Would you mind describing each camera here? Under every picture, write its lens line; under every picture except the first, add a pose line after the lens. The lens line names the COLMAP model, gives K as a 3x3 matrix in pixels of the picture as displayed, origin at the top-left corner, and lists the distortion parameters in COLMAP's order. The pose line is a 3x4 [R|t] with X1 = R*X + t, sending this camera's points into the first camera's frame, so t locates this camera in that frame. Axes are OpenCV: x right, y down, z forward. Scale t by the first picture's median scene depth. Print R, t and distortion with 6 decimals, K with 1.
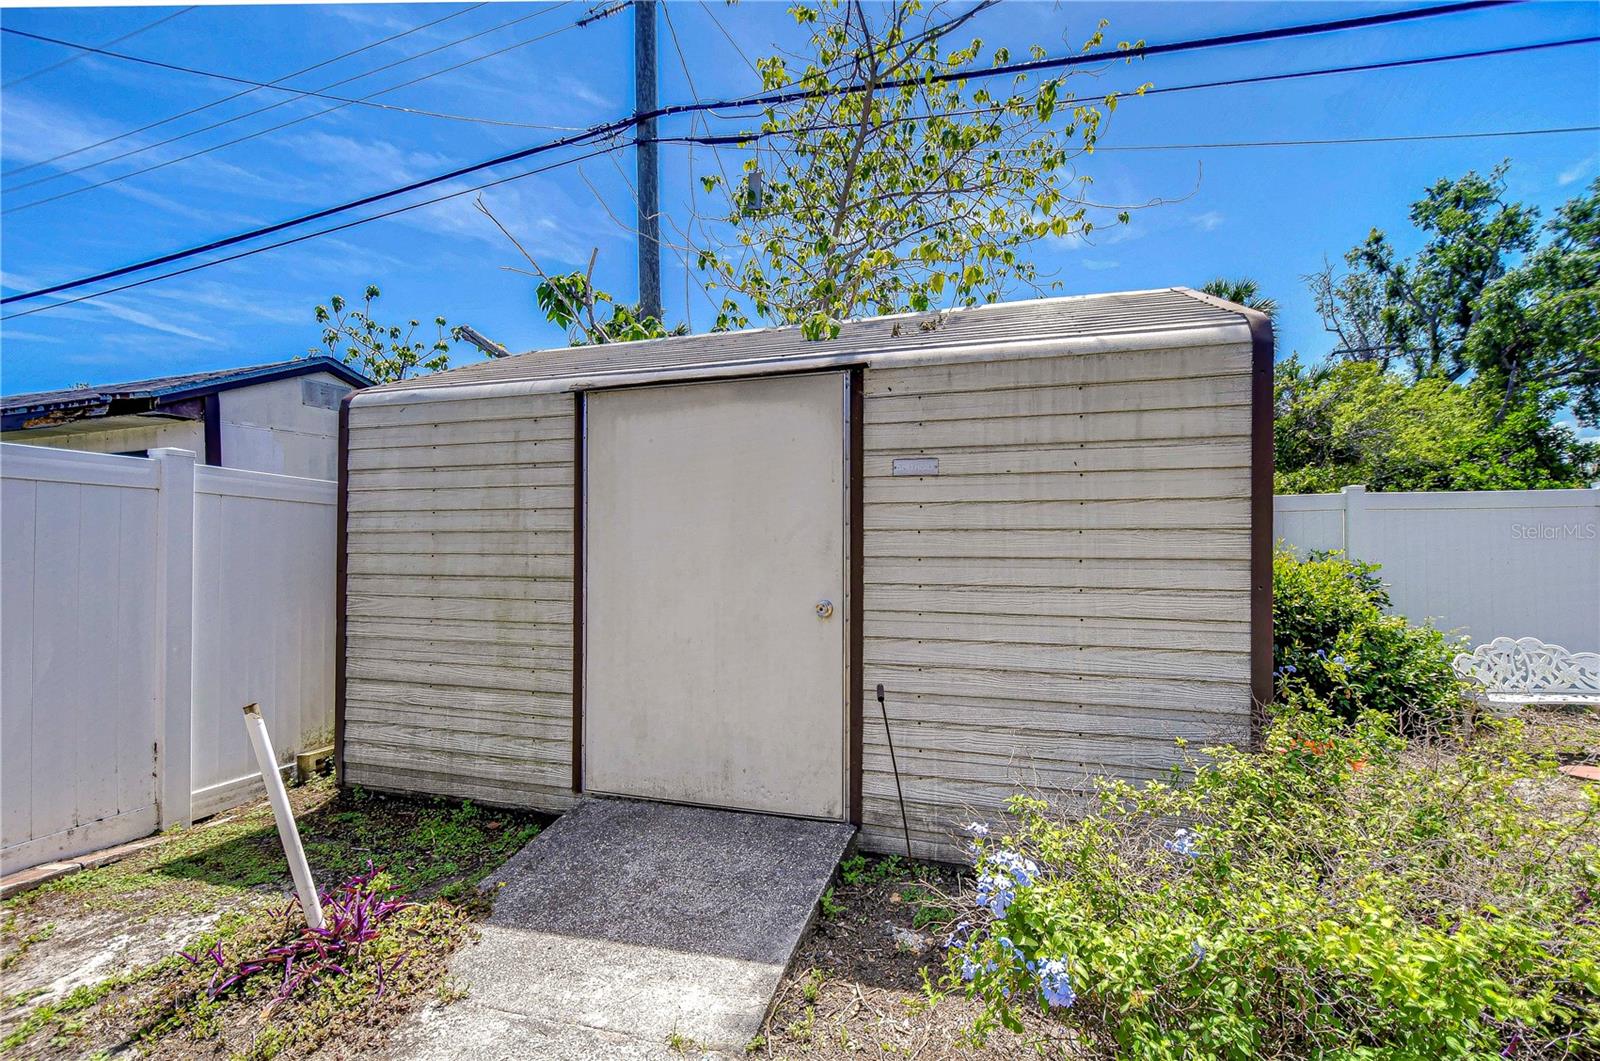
lens RADIAL K [[718.6, 0, 790.8], [0, 718.6, 537.1], [0, 0, 1]] dist [-0.000242, -0.001010]
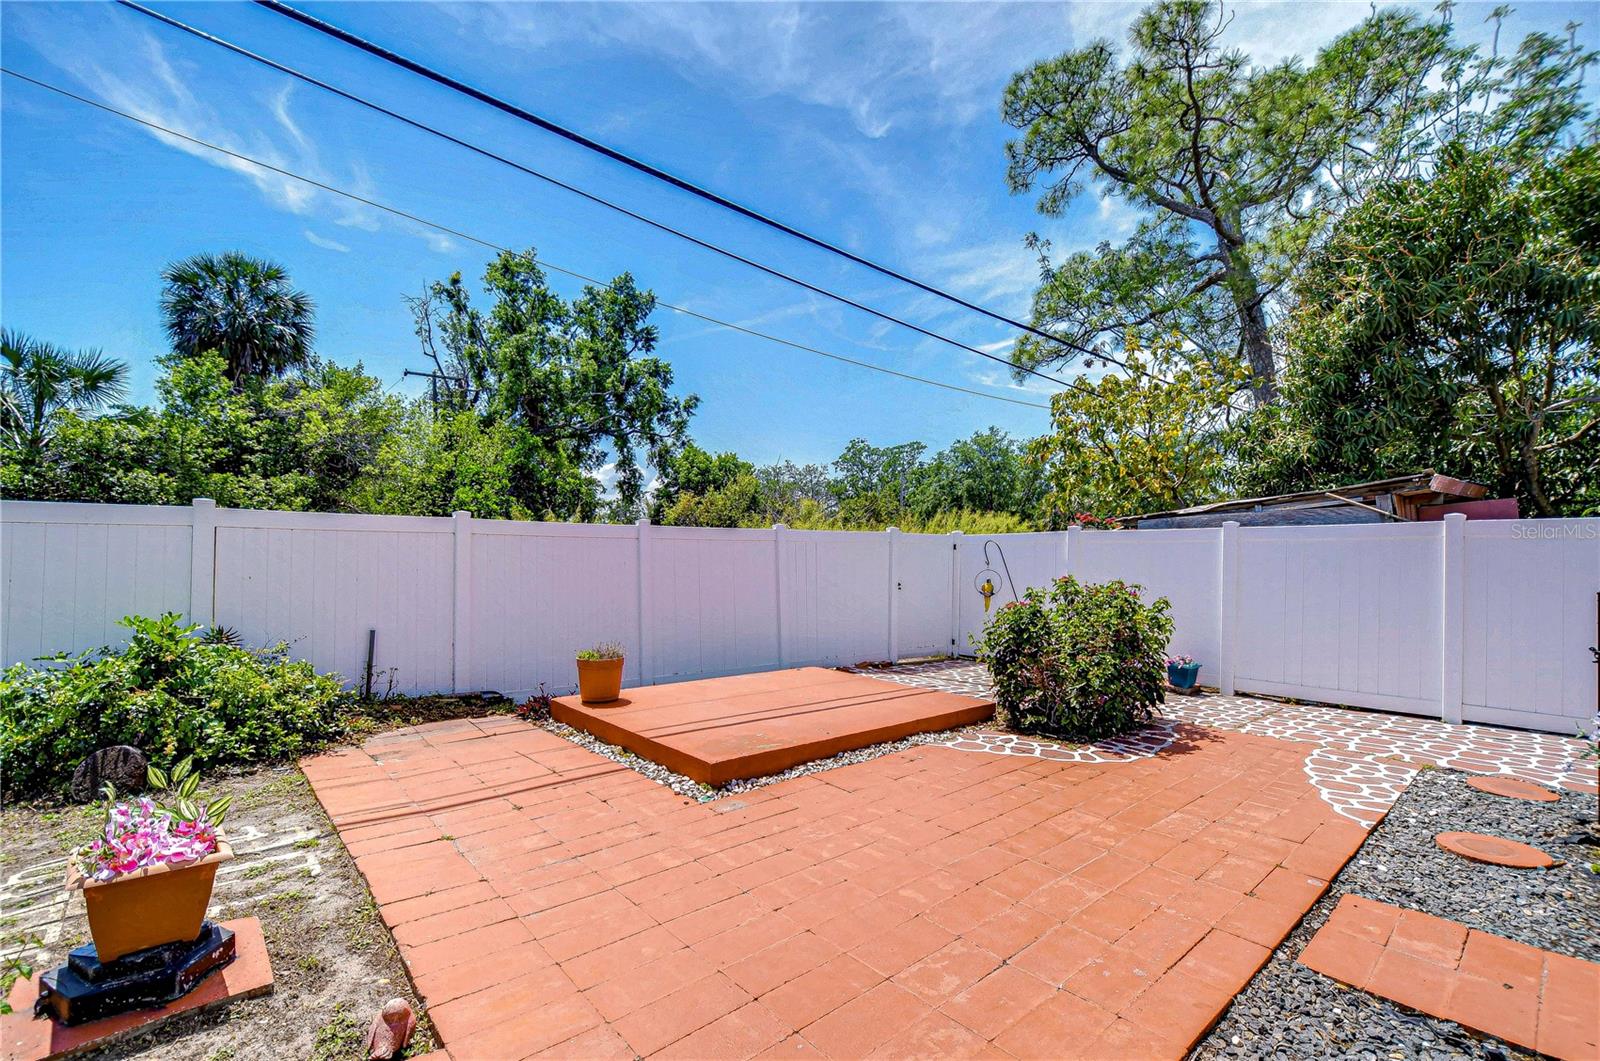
lens RADIAL K [[702.5, 0, 802.5], [0, 702.5, 551.4], [0, 0, 1]] dist [0.008025, -0.006772]
pose [[0.524605, 0.018999, 0.851134, 0.292377], [-0.027282, 0.999613, -0.005498, -0.007737], [-0.850909, -0.020337, 0.524920, -0.064589]]
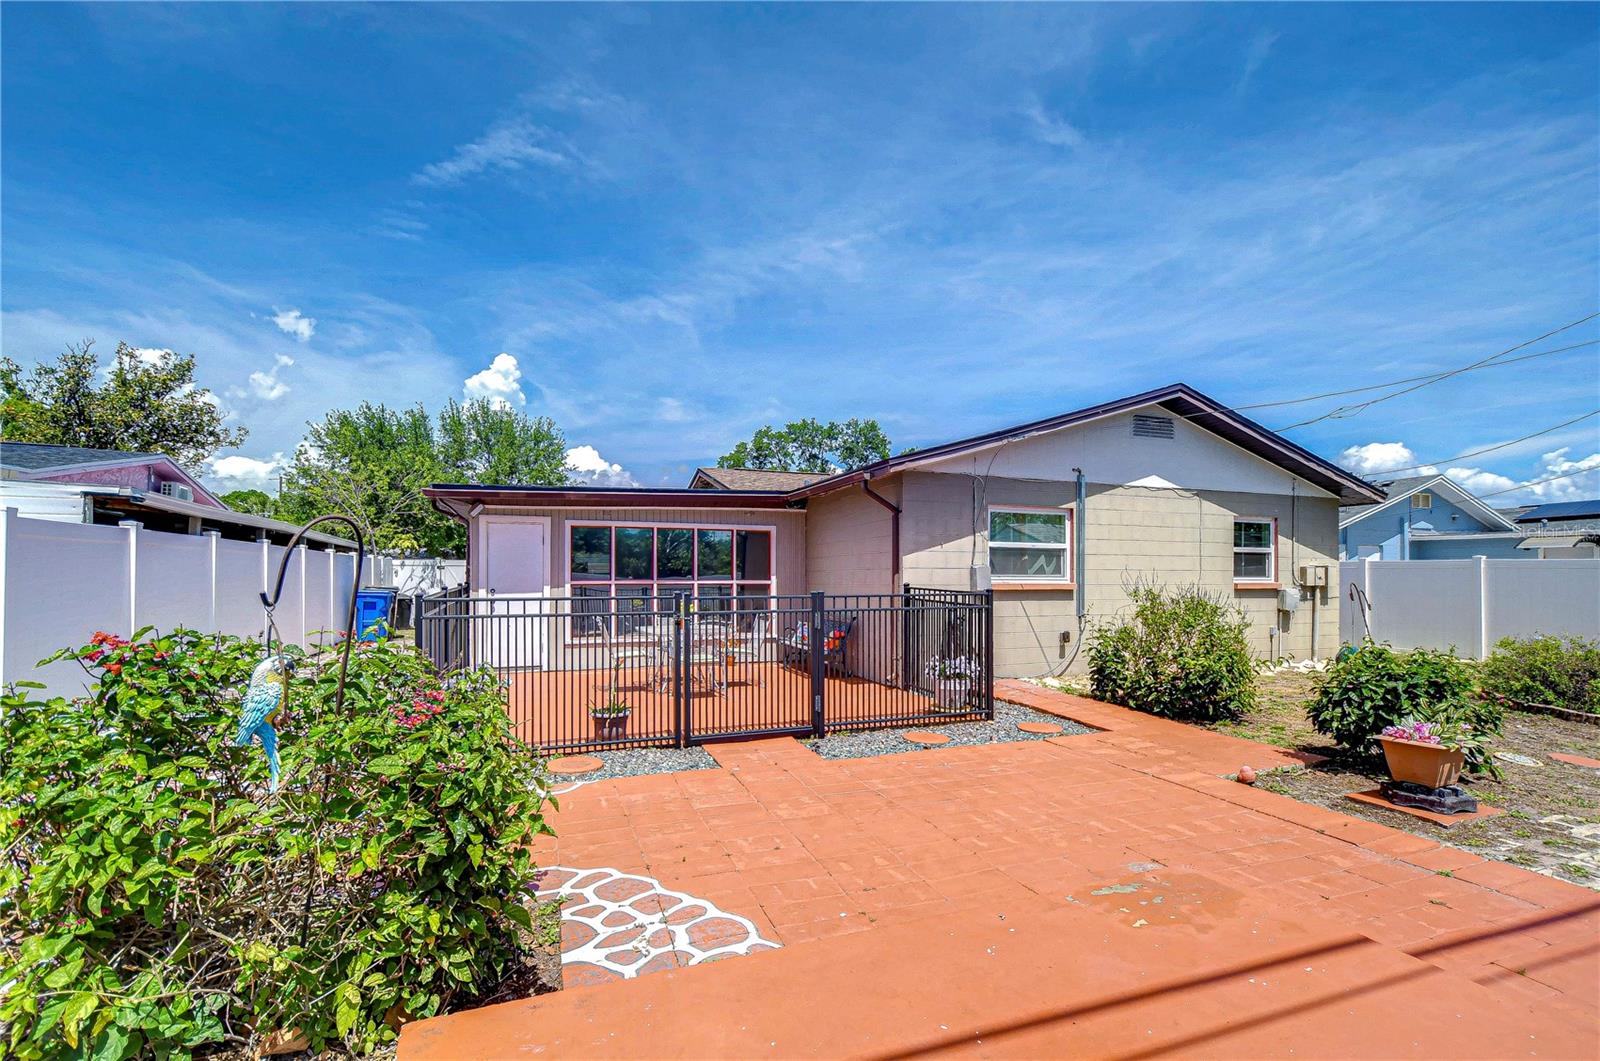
lens RADIAL K [[726.2, 0, 798.9], [0, 726.2, 575.8], [0, 0, 1]] dist [0.014647, -0.010969]
pose [[-0.789316, 0.000343, -0.613987, 0.604911], [0.004099, 0.999981, -0.004711, -0.008482], [0.613973, -0.006235, -0.789302, 0.130185]]
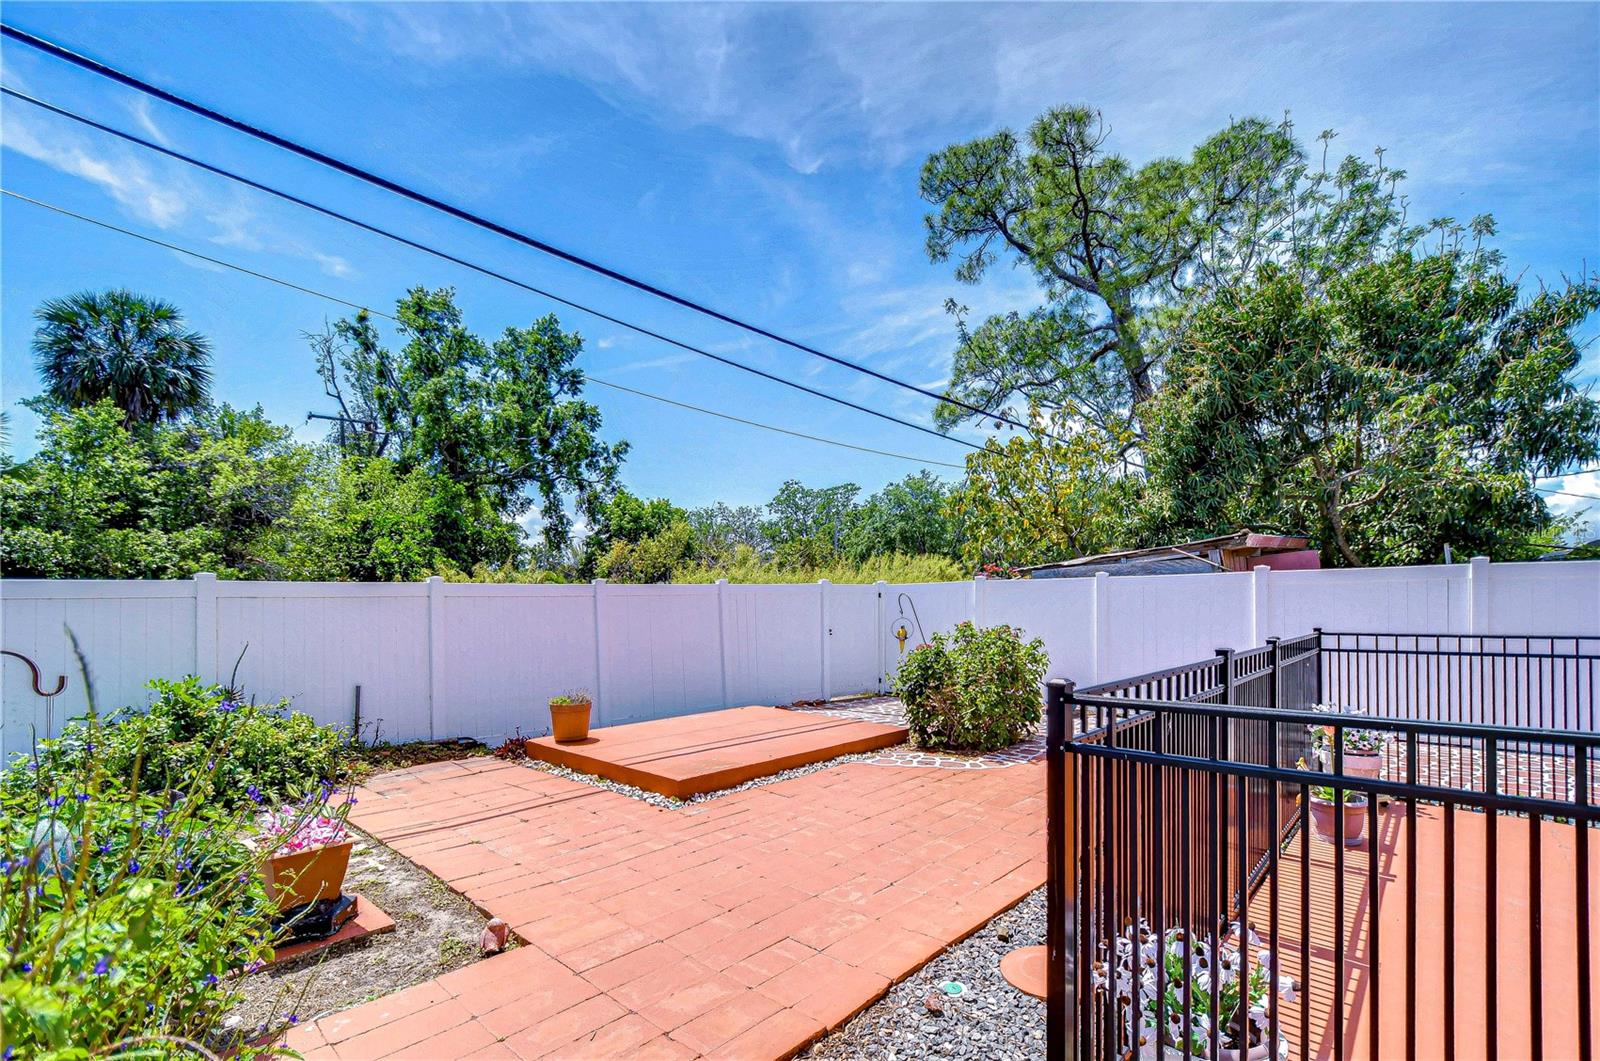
lens RADIAL K [[723.3, 0, 820.4], [0, 723.3, 596.6], [0, 0, 1]] dist [0.004376, -0.005984]
pose [[0.423757, 0.006594, 0.905752, 0.237379], [-0.006852, 0.999968, -0.004074, -0.012836], [-0.905750, -0.004480, 0.423789, -0.093773]]
